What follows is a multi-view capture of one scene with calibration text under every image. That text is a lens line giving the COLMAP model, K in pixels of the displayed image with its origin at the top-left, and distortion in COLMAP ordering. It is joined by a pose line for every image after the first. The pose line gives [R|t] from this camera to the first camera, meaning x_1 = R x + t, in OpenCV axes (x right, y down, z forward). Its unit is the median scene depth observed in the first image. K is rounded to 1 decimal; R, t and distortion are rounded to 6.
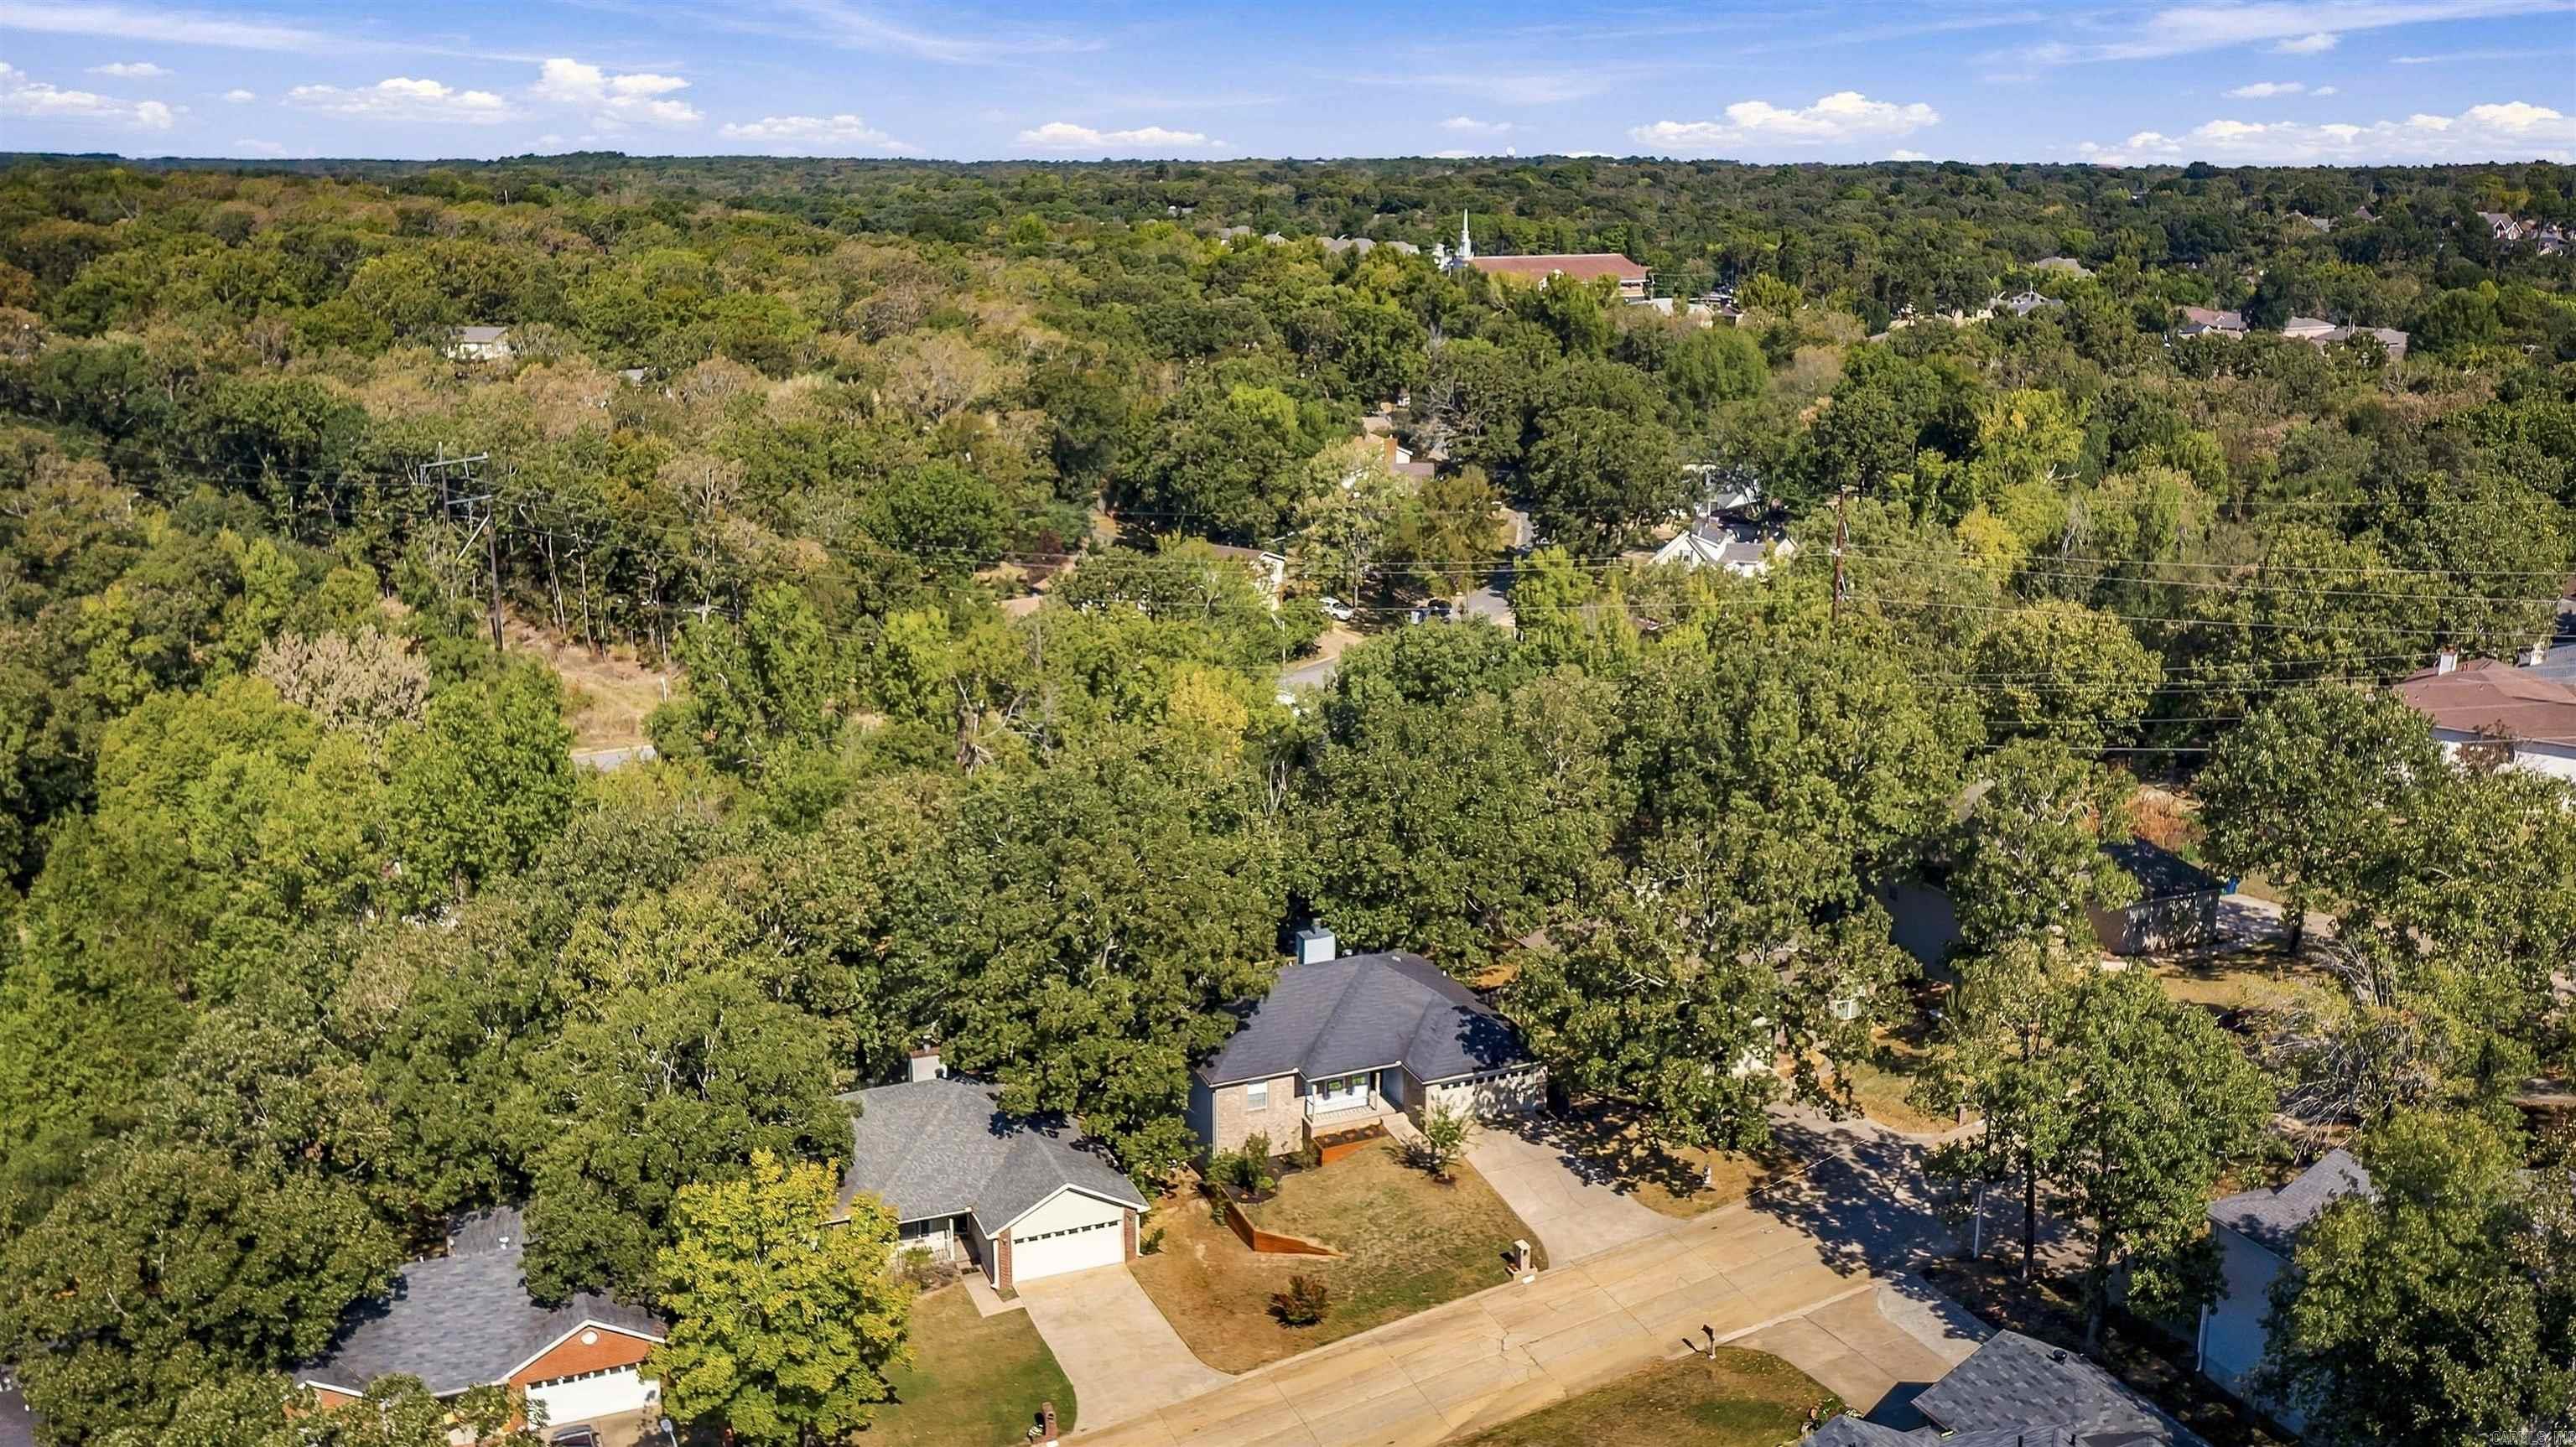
lens RADIAL K [[2187.4, 0, 1296.3], [0, 2187.4, 724.6], [0, 0, 1]] dist [0.005311, 0.021233]
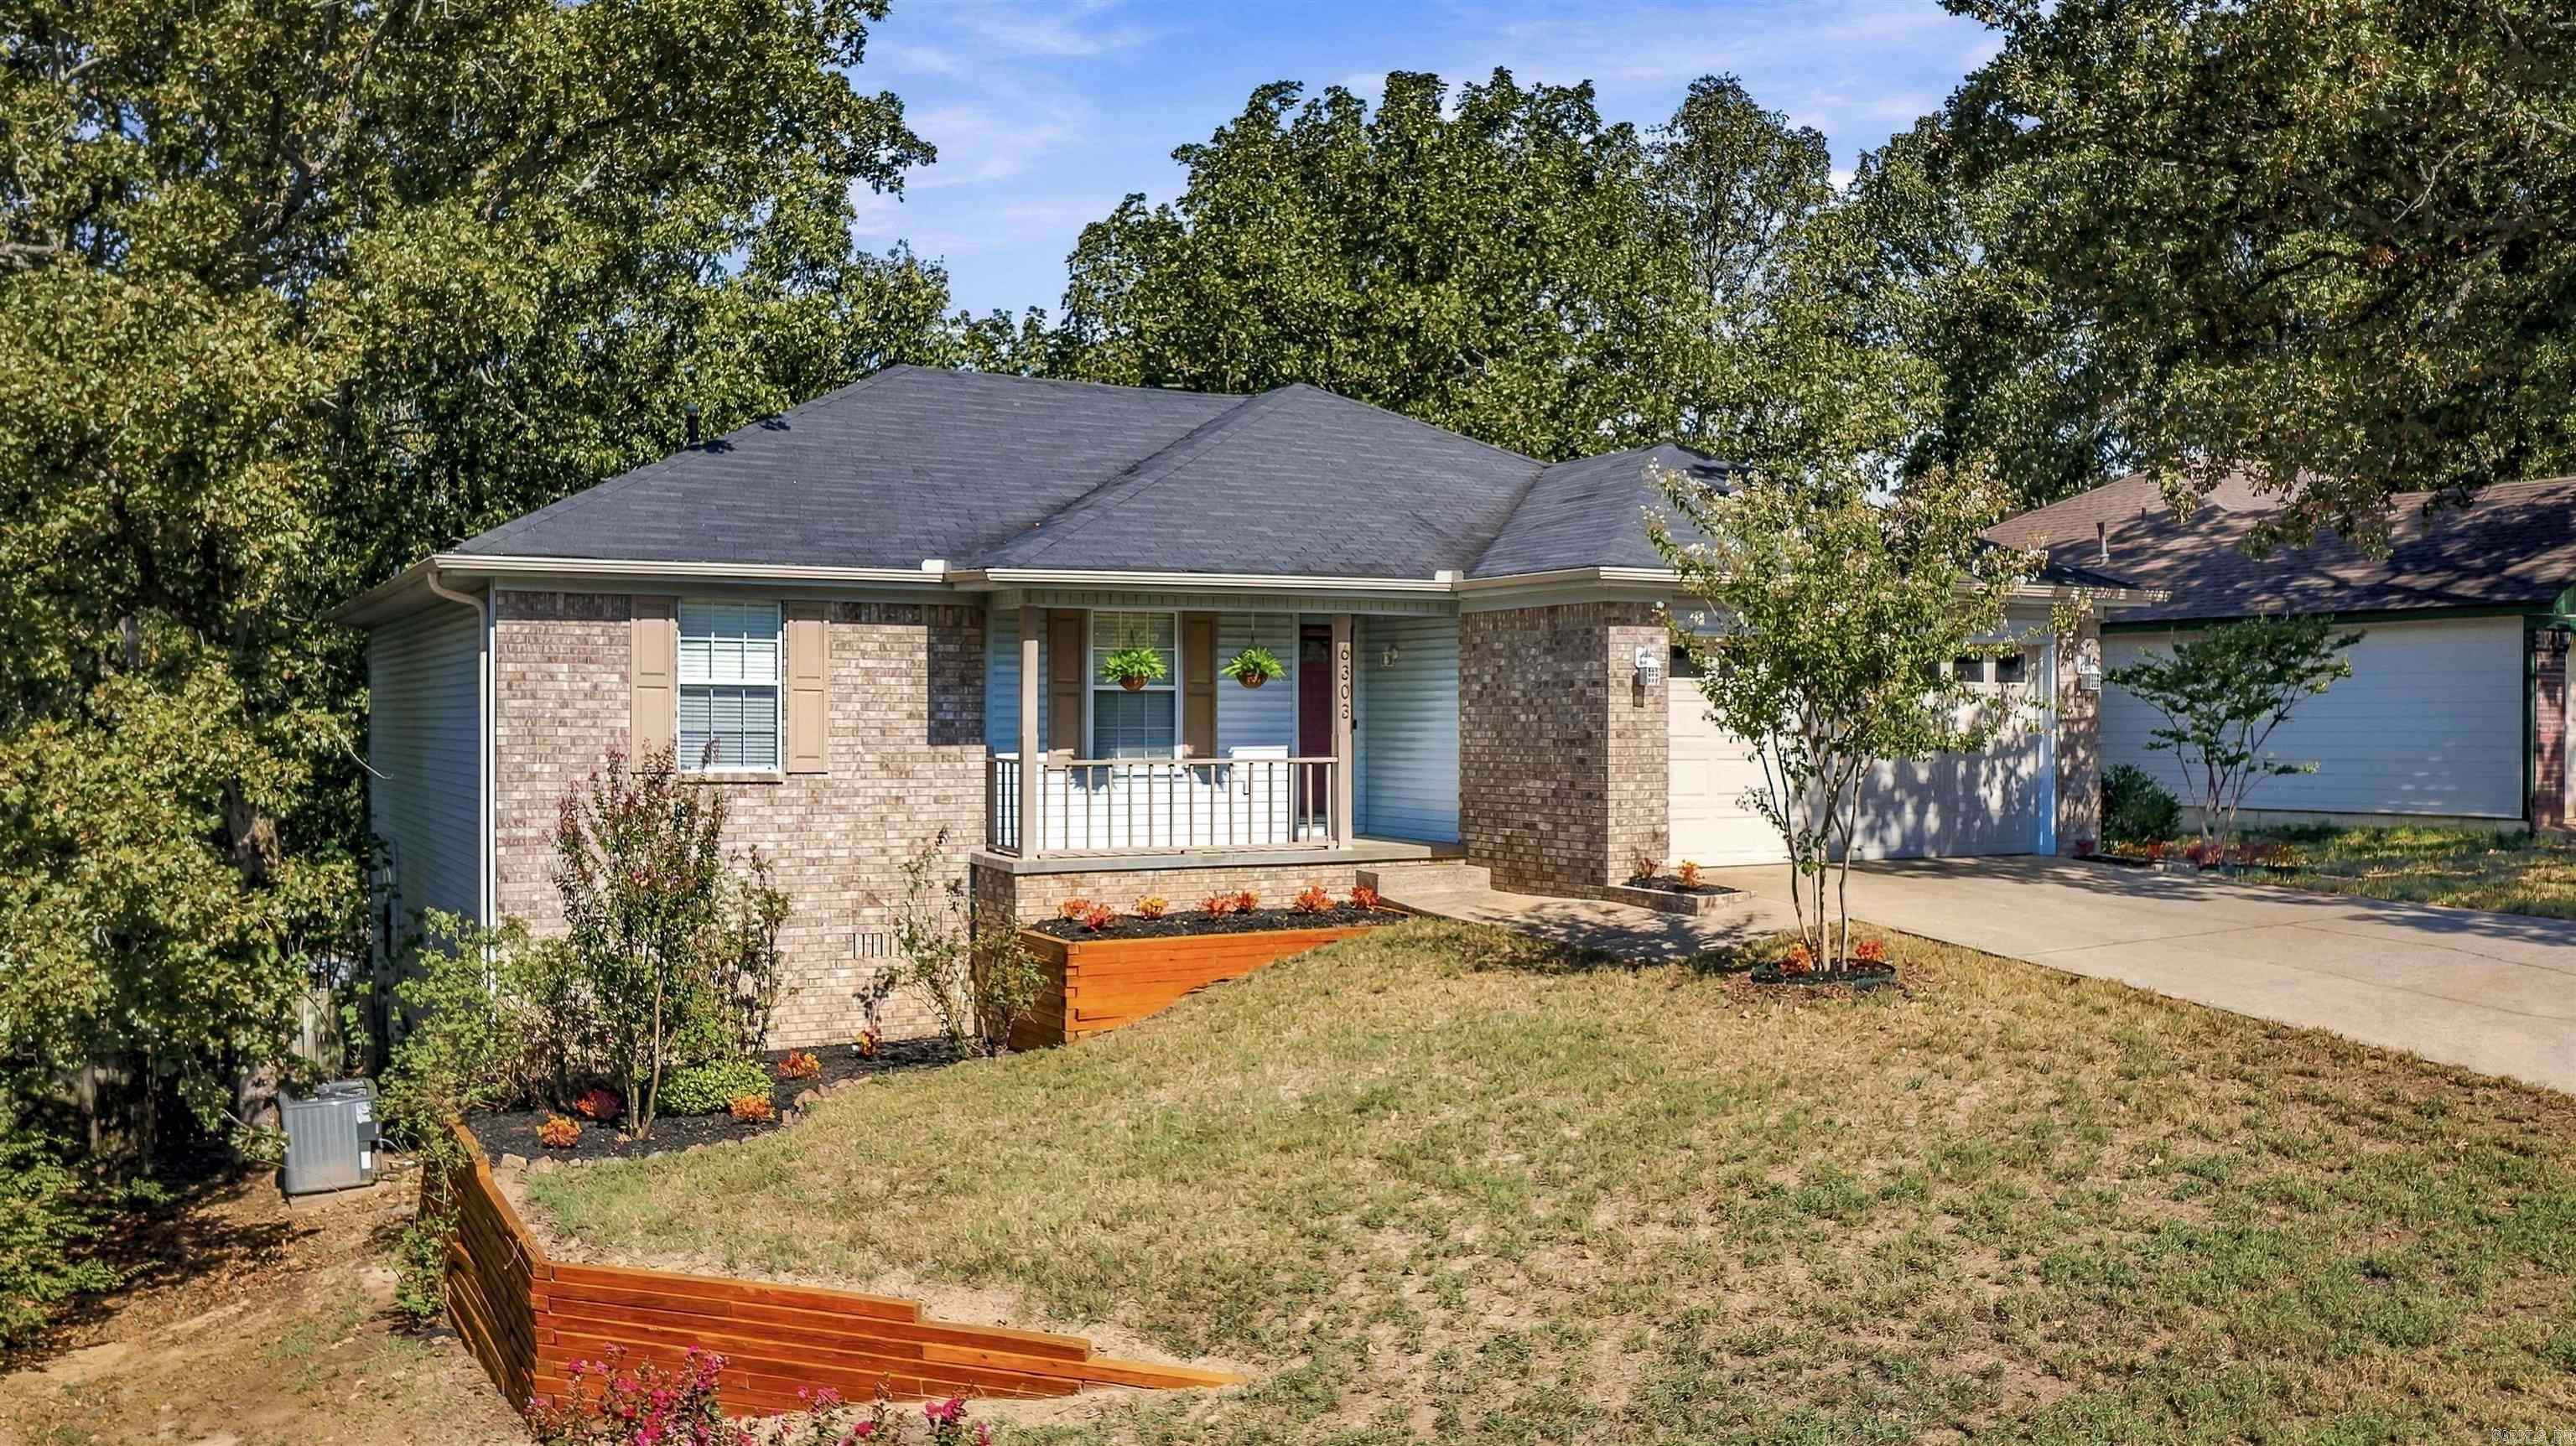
lens RADIAL K [[2187.2, 0, 1280.1], [0, 2187.2, 726.8], [0, 0, 1]] dist [0.005311, 0.021233]
pose [[0.996200, 0.001604, 0.087086, 0.013675], [0.019174, 0.971264, -0.237229, 0.222385], [-0.084964, 0.237997, 0.967542, 0.823568]]
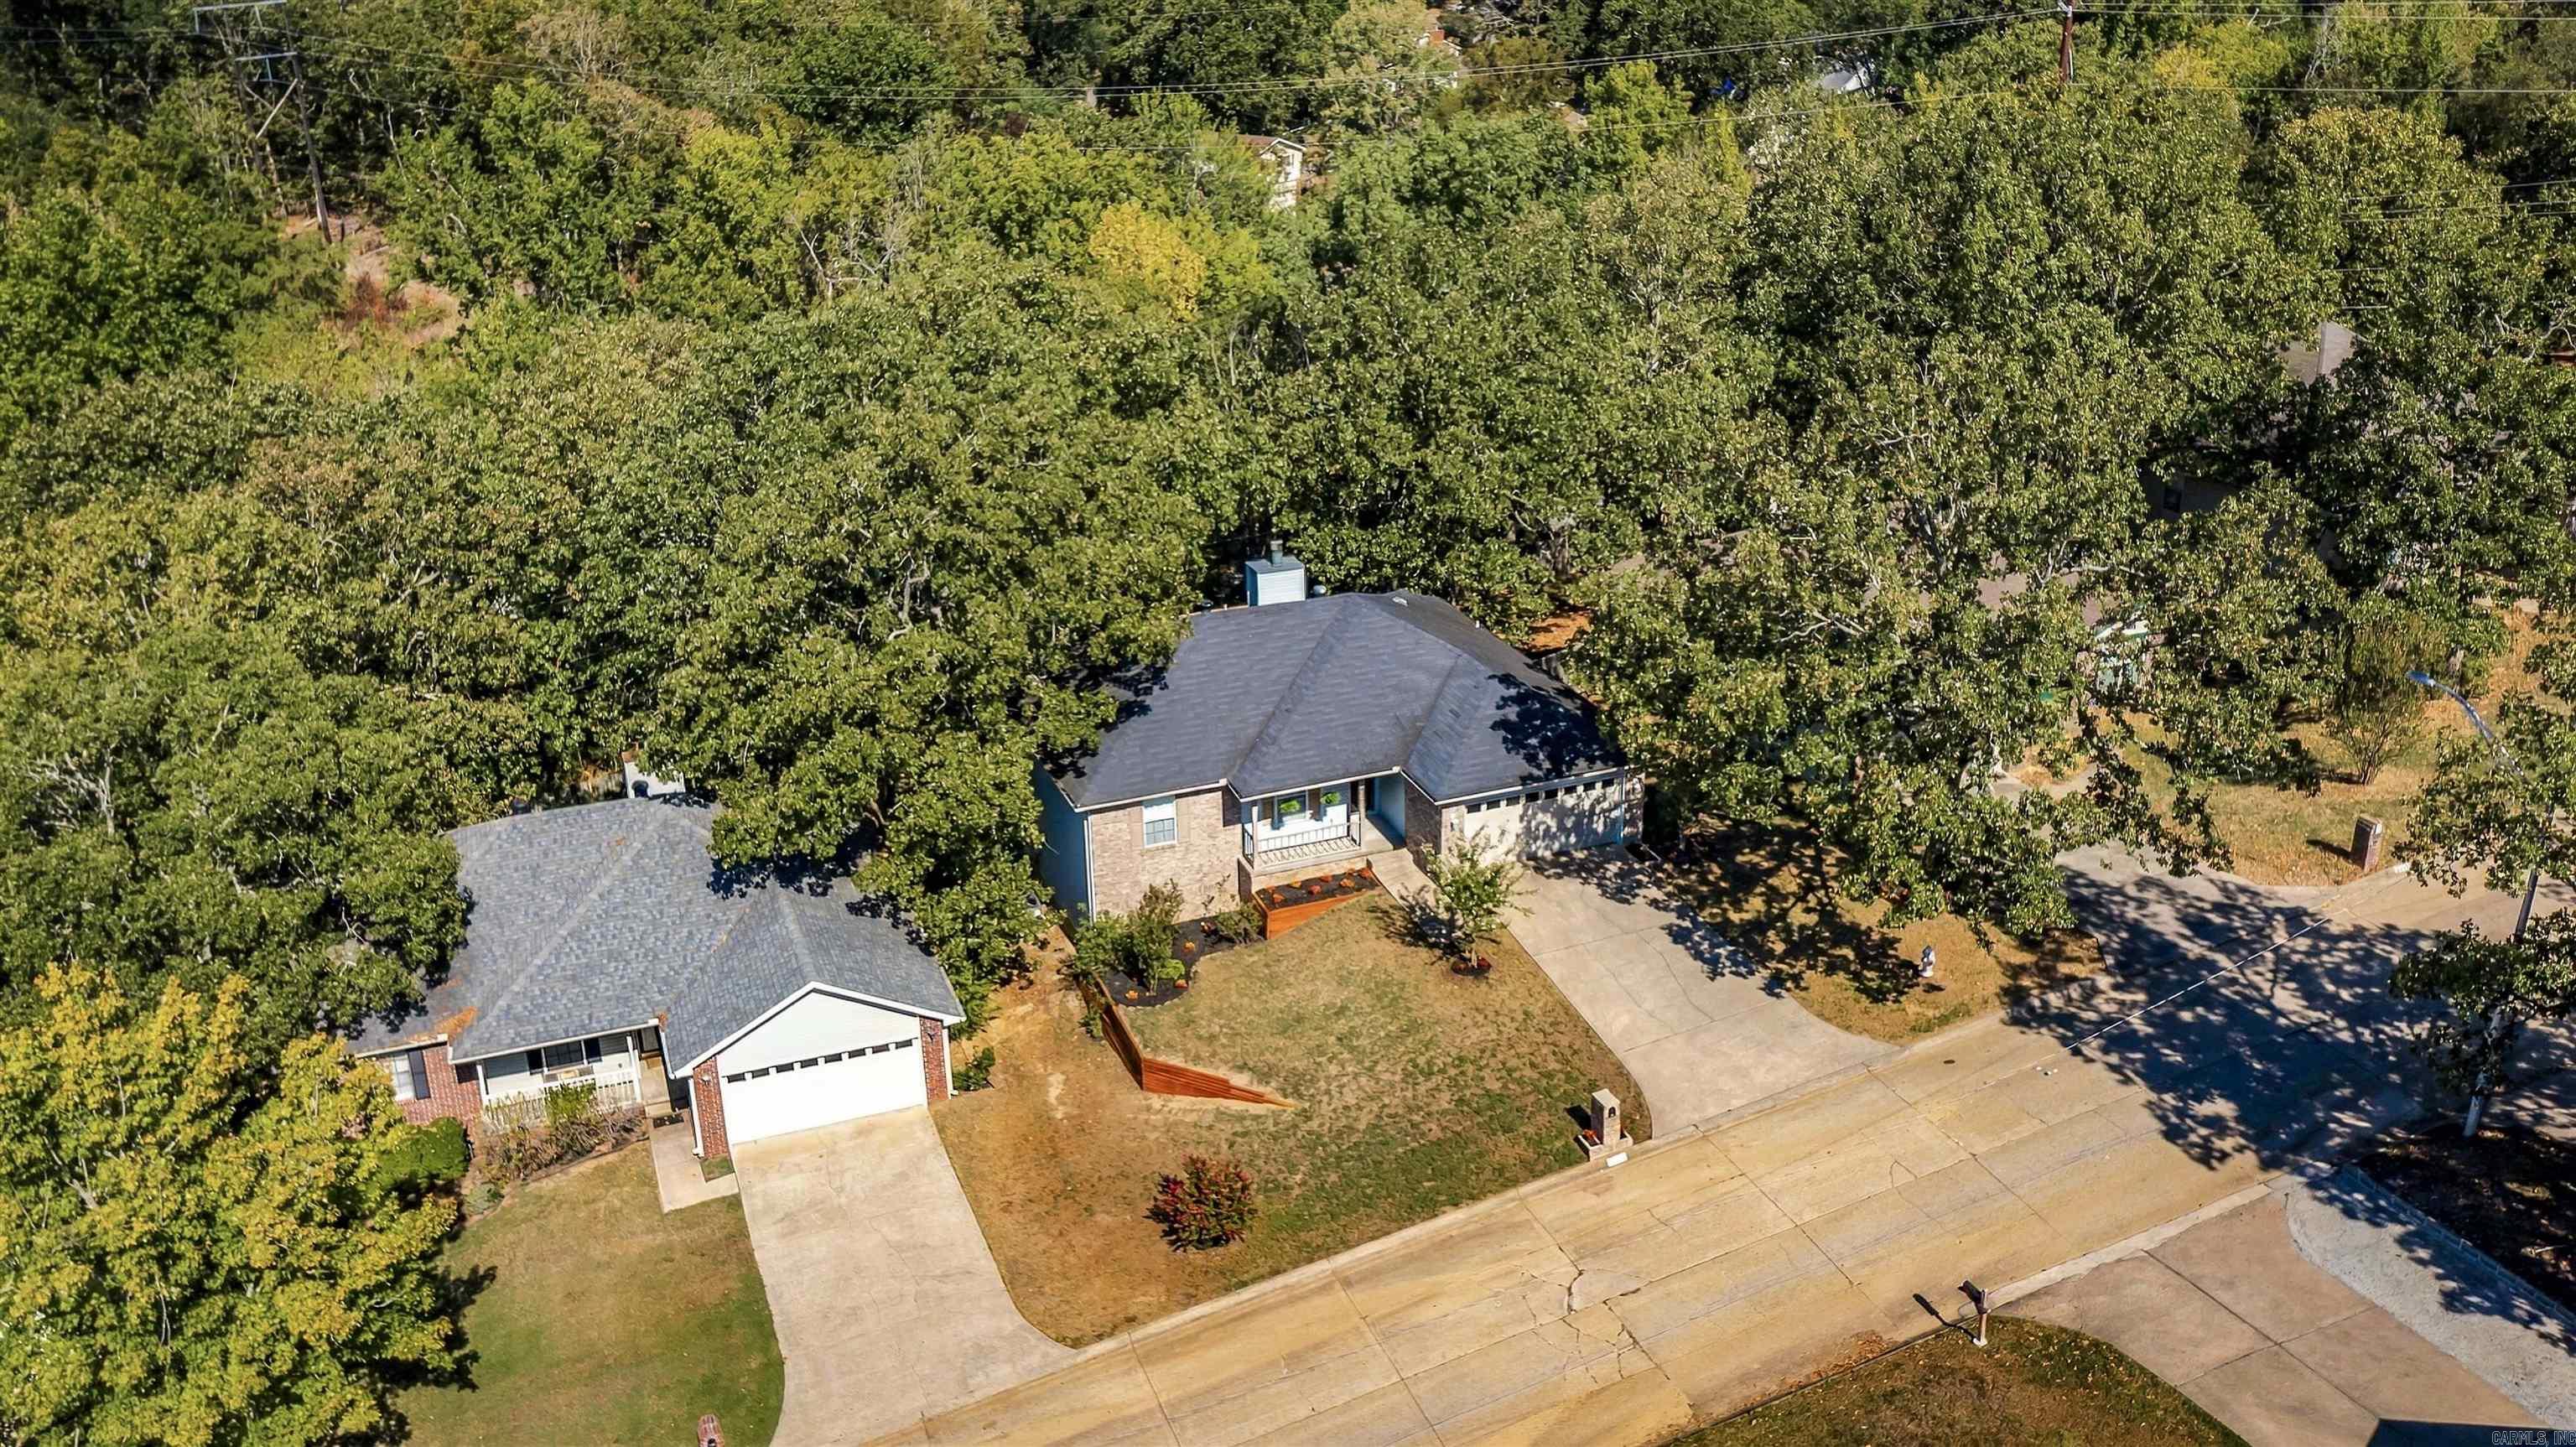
lens RADIAL K [[2187.4, 0, 1299.4], [0, 2187.4, 709.6], [0, 0, 1]] dist [0.005311, 0.021233]
pose [[0.999686, -0.004947, -0.024579, 0.035922], [0.008294, 0.990392, 0.138036, 0.057158], [0.023660, -0.138197, 0.990122, 0.418765]]
